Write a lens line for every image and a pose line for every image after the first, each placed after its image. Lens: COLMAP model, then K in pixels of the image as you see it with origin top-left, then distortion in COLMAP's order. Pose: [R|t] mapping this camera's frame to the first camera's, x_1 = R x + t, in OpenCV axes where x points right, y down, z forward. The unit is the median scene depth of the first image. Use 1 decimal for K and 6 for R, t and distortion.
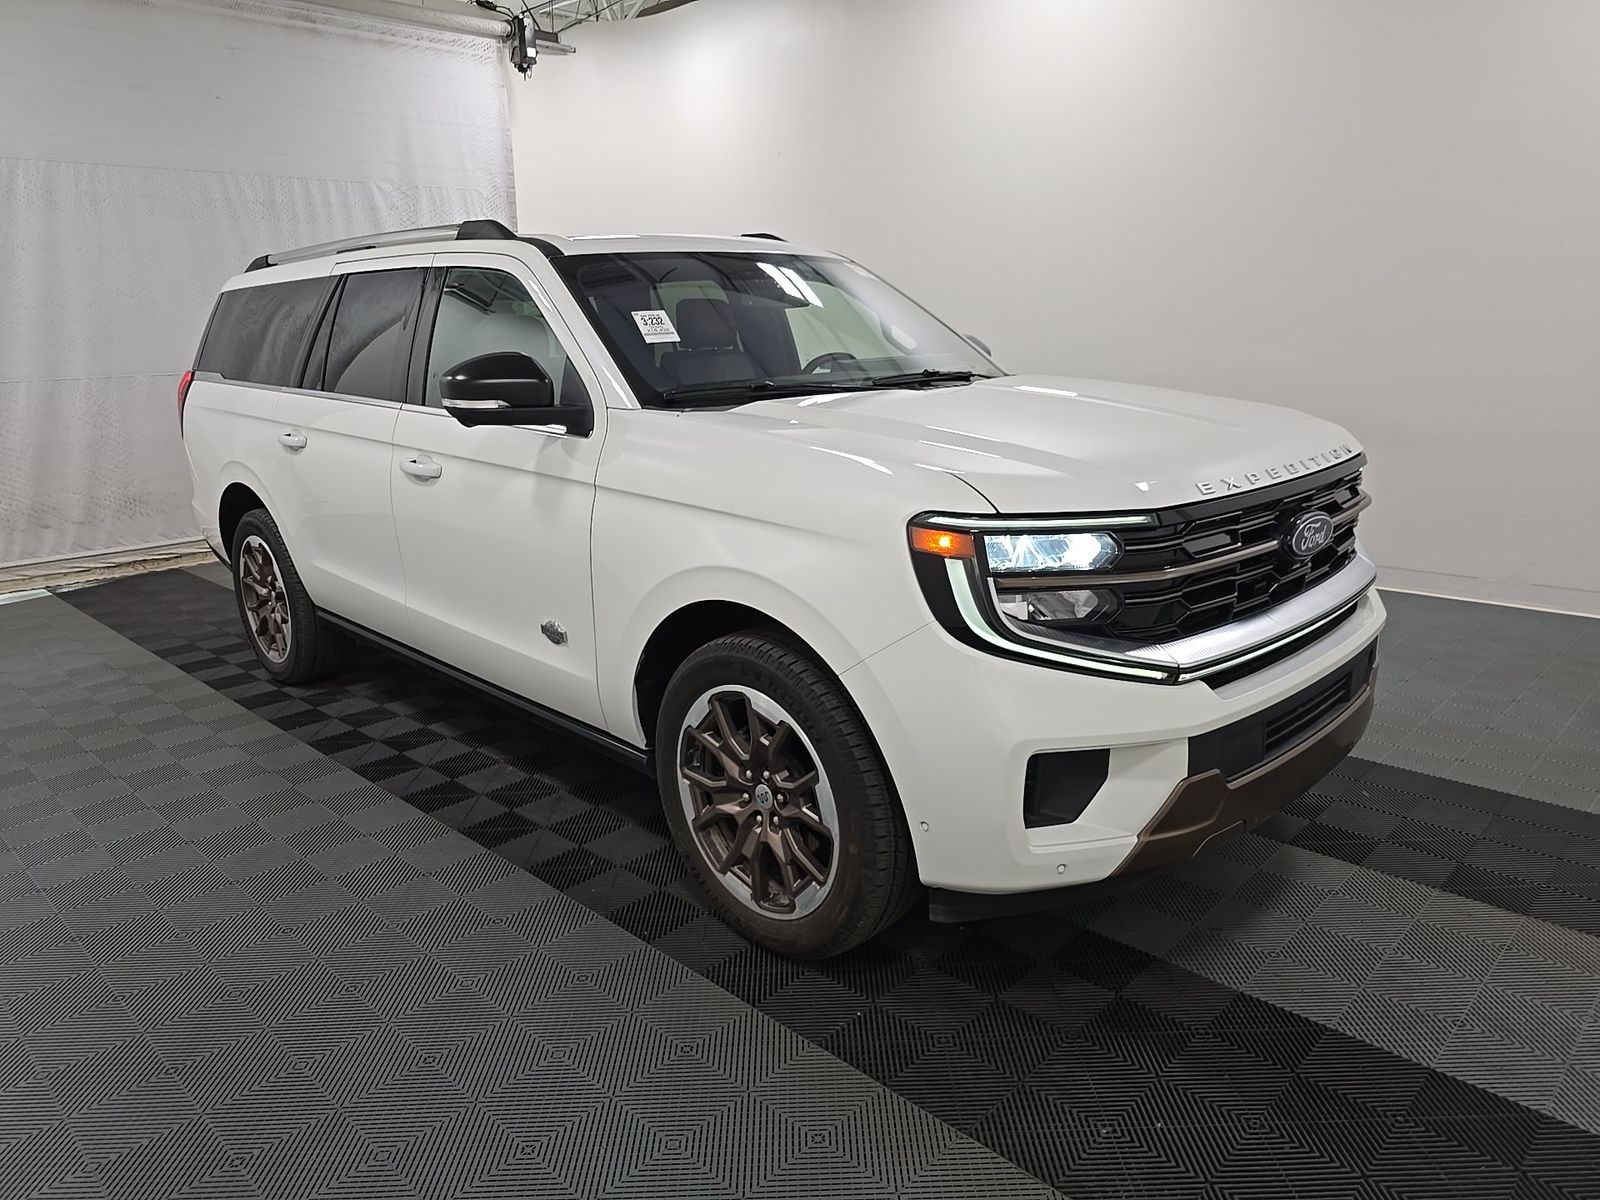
lens RADIAL K [[1085.9, 0, 800.0], [0, 1085.9, 600.0], [0, 0, 1]] dist [0.007522, -0.000691]
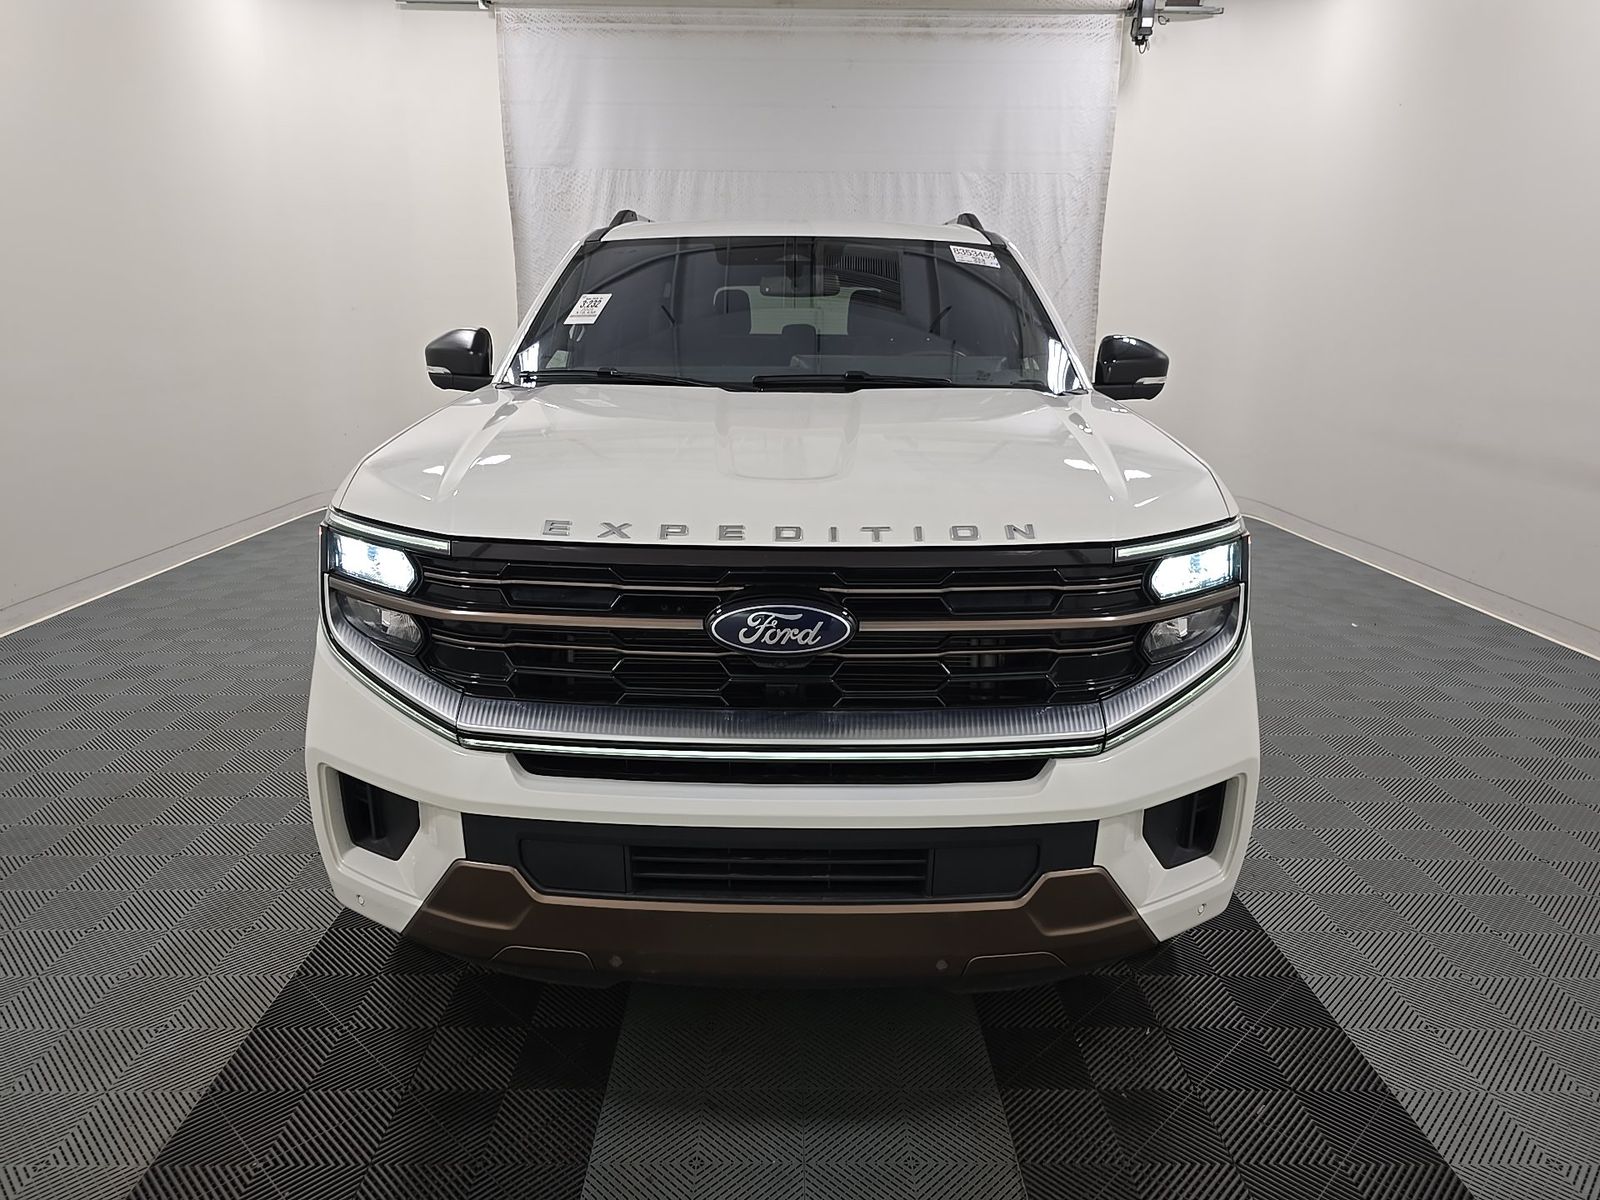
lens RADIAL K [[1085.9, 0, 800.0], [0, 1085.9, 600.0], [0, 0, 1]] dist [0.007522, -0.000691]
pose [[0.711166, 0.209988, -0.670931, 0.304615], [-0.201702, 0.975172, 0.091411, -0.046252], [0.673468, 0.070320, 0.735864, 0.155134]]
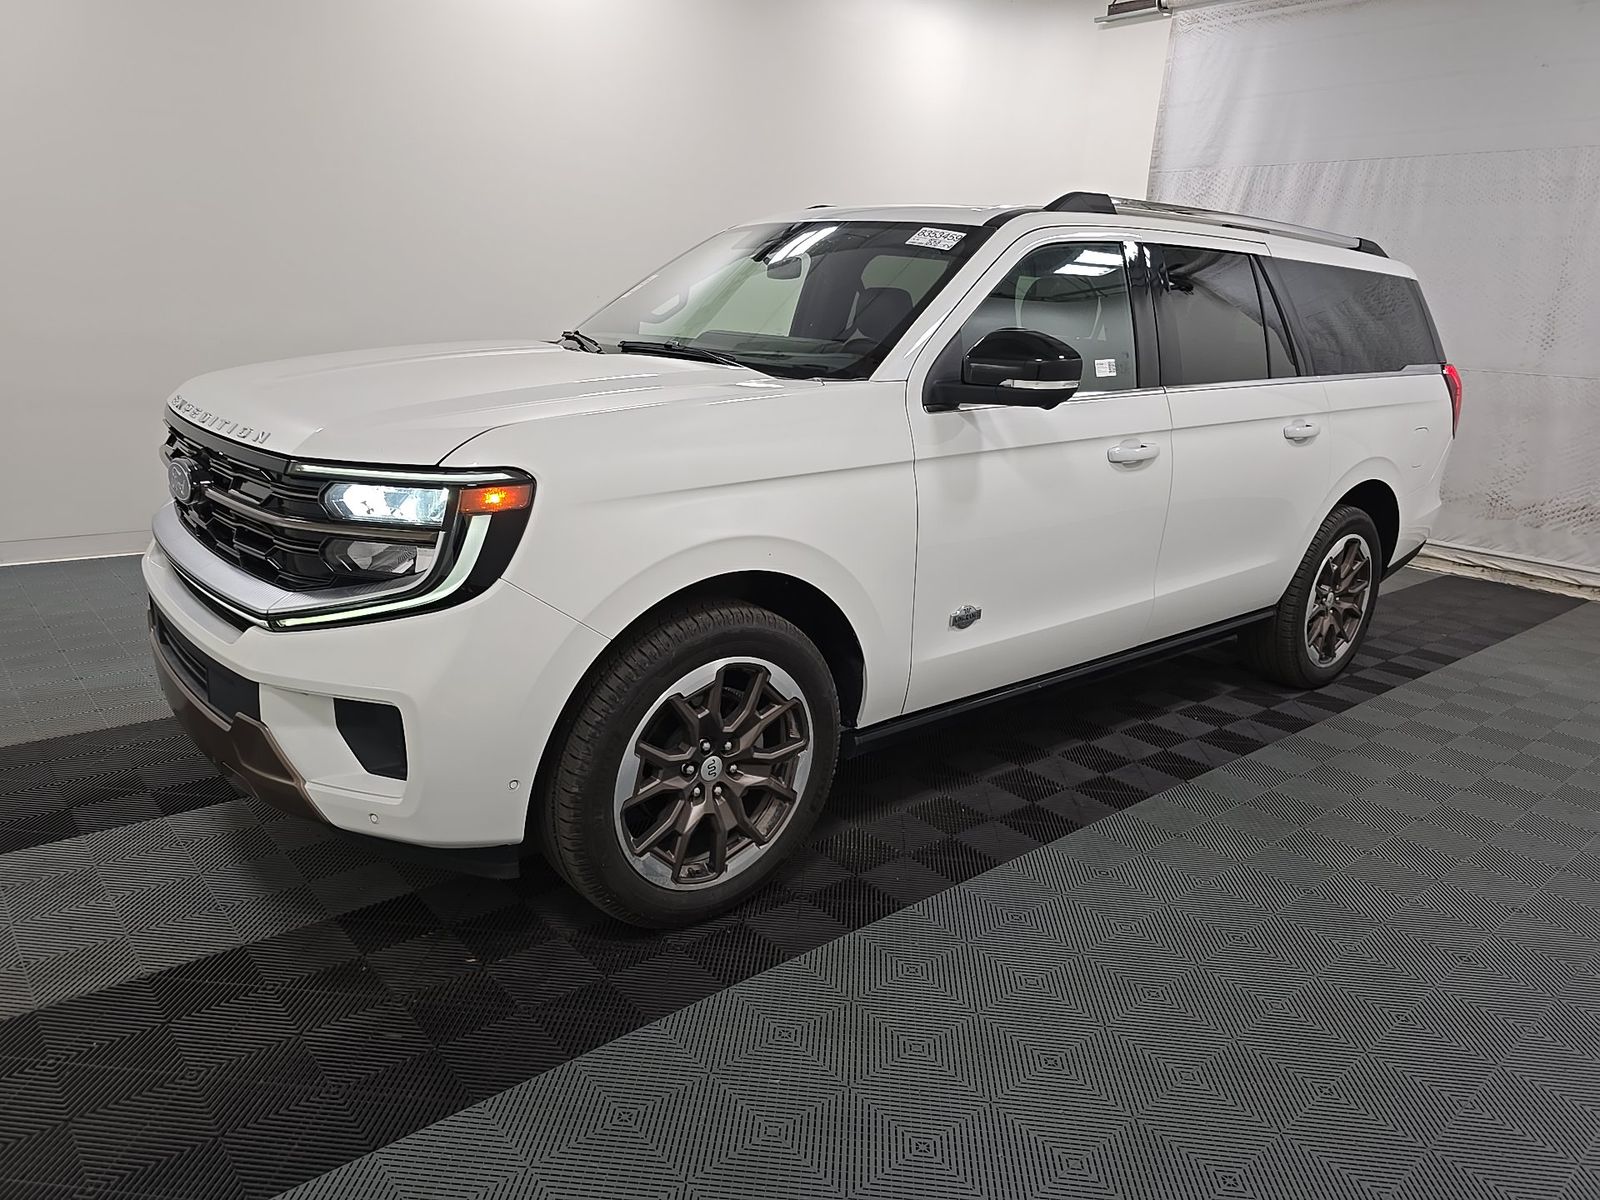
lens RADIAL K [[1085.9, 0, 800.0], [0, 1085.9, 600.0], [0, 0, 1]] dist [0.007522, -0.000691]
pose [[-0.083795, 0.282369, -0.955639, 0.463027], [-0.289259, 0.910826, 0.294491, -0.139384], [0.953576, 0.301104, 0.005355, 0.516119]]
